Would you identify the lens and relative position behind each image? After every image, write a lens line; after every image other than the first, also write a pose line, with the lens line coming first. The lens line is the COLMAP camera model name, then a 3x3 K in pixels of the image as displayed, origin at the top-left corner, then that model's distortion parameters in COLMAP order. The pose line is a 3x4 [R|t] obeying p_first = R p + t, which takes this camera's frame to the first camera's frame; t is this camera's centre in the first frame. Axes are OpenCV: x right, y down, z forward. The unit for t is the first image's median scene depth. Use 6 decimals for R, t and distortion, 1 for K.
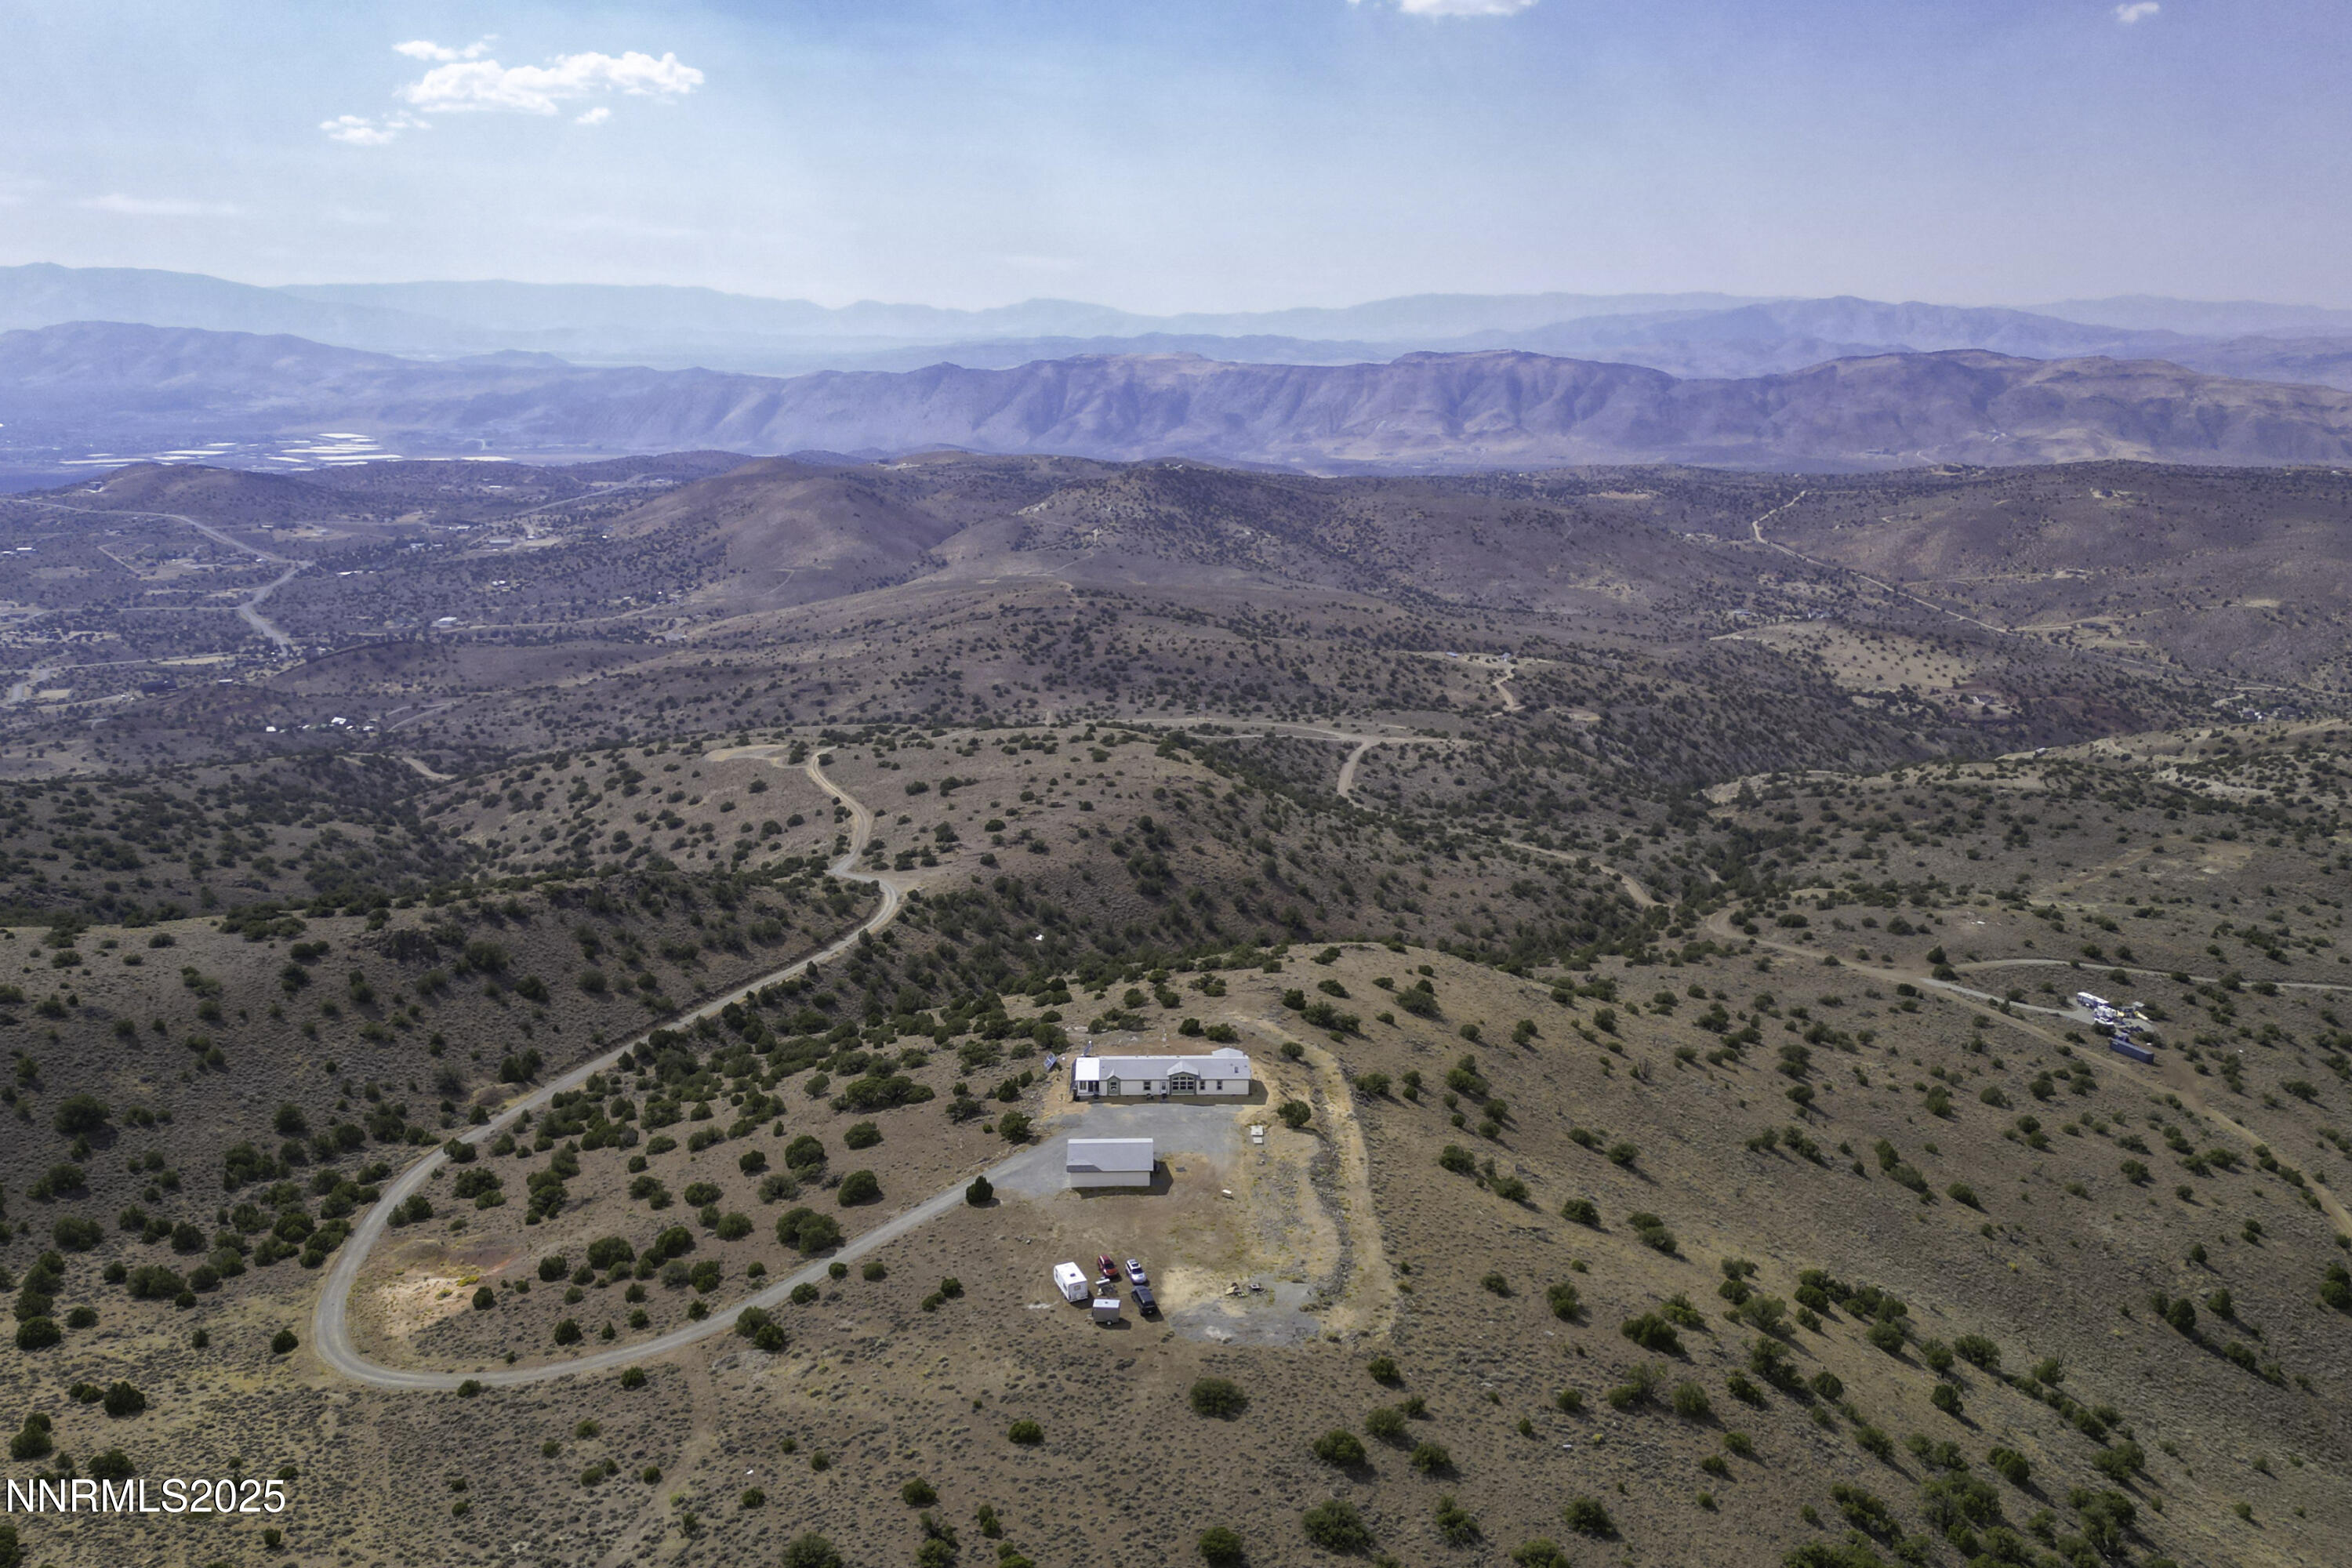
lens RADIAL K [[1942.5, 0, 1186.4], [0, 1942.5, 776.3], [0, 0, 1]] dist [0.098269, -0.092984]
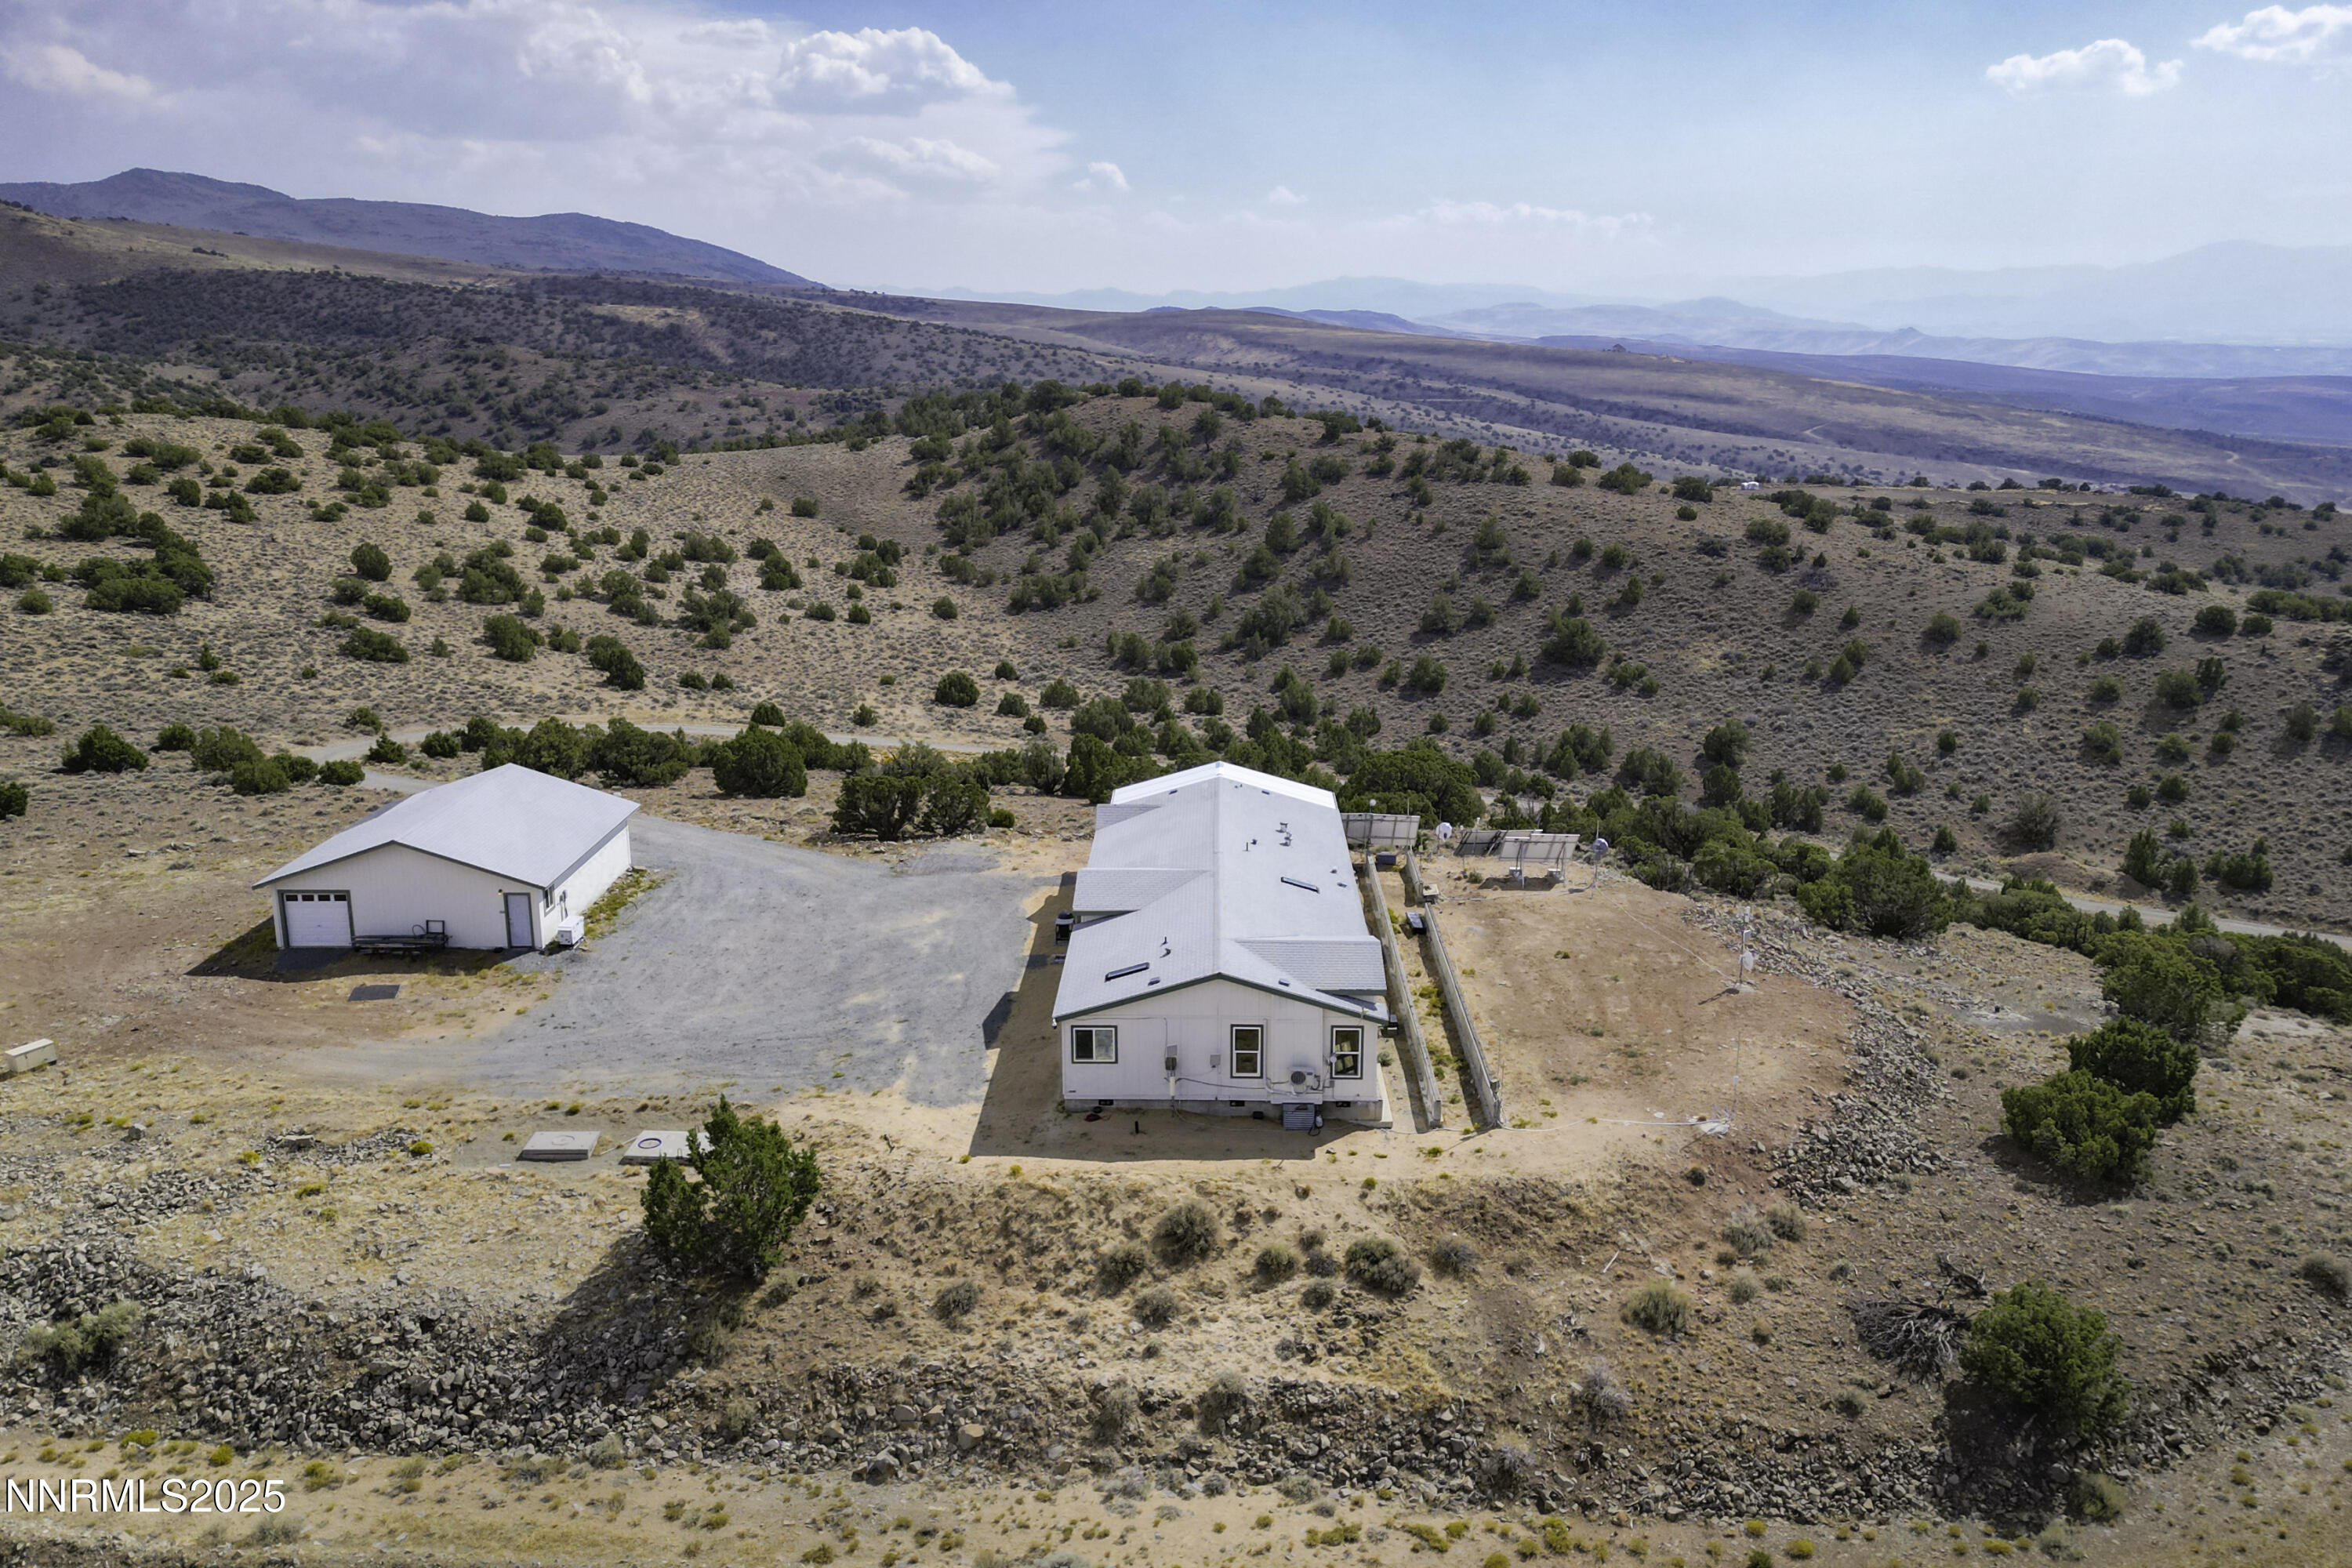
lens RADIAL K [[1942.5, 0, 1170.0], [0, 1942.5, 783.6], [0, 0, 1]] dist [0.098269, -0.092984]
pose [[-0.053188, 0.239677, -0.969395, 0.024721], [-0.226611, 0.942545, 0.245472, 0.010125], [0.972532, 0.232732, 0.004181, 0.118913]]
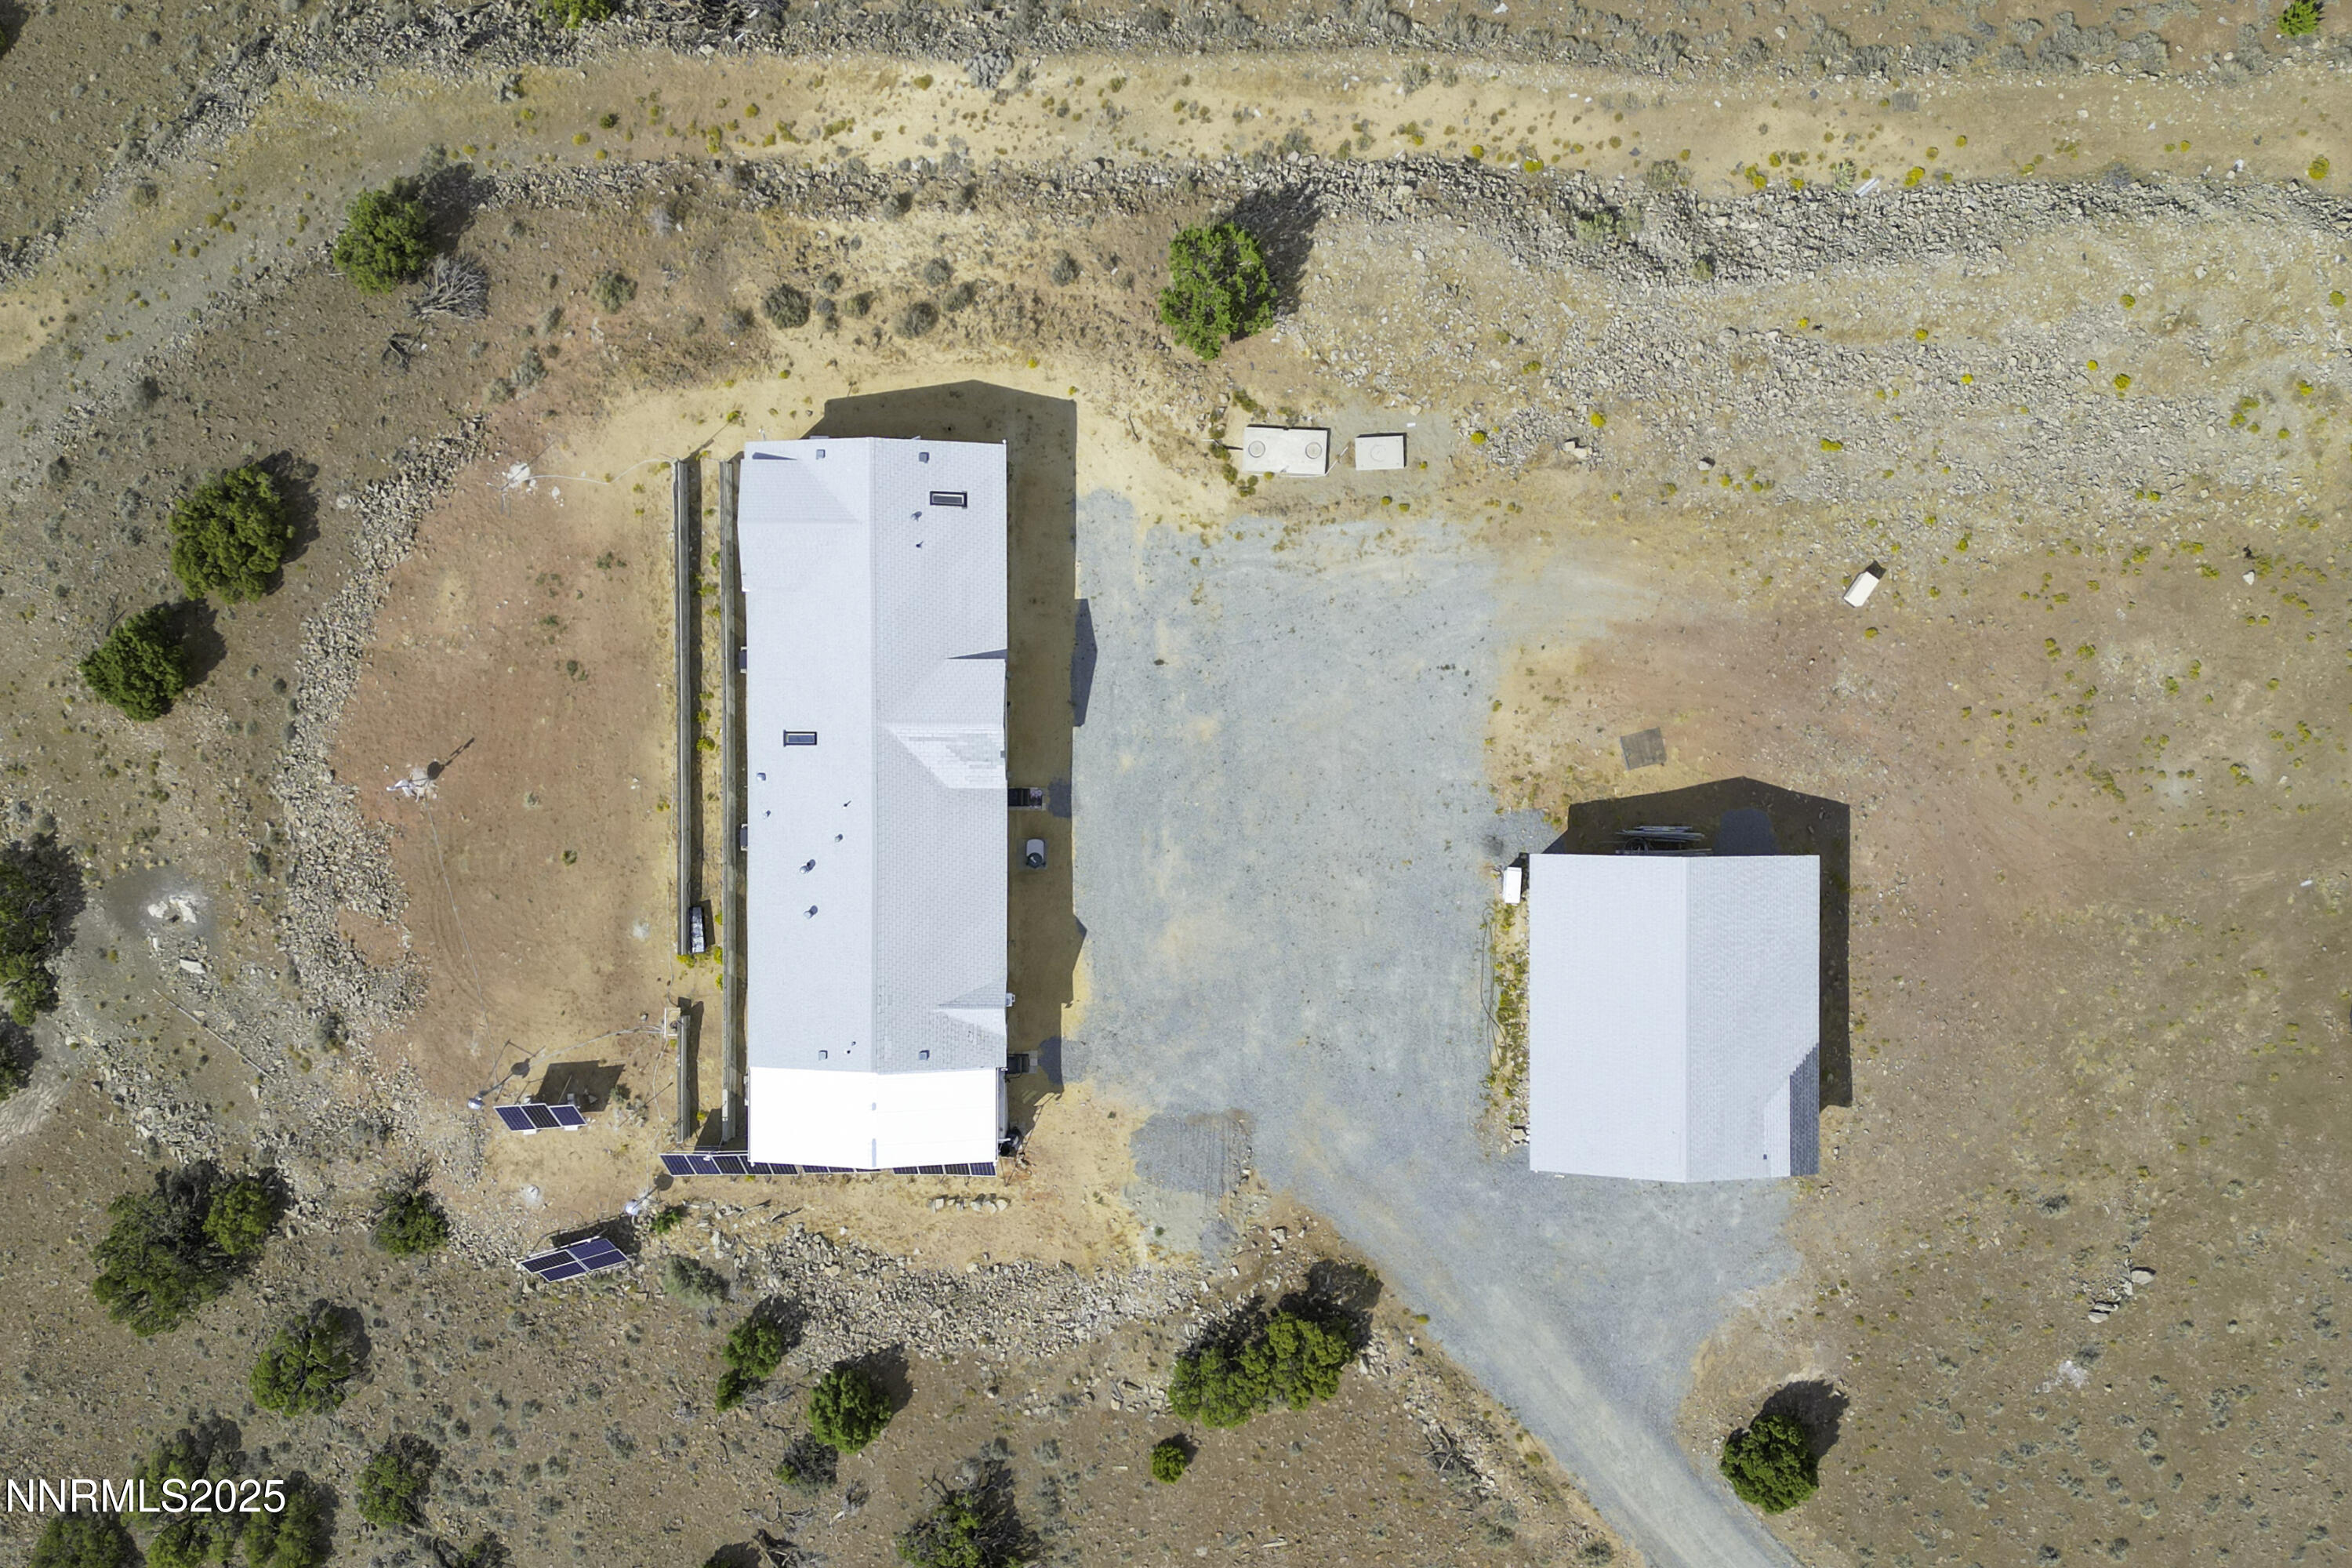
lens RADIAL K [[1942.5, 0, 1162.7], [0, 1942.5, 772.4], [0, 0, 1]] dist [0.098269, -0.092984]
pose [[0.030002, -0.999234, -0.025108, -0.000141], [0.243093, -0.017071, 0.969853, -0.009015], [-0.969539, -0.035201, 0.242395, 0.108943]]
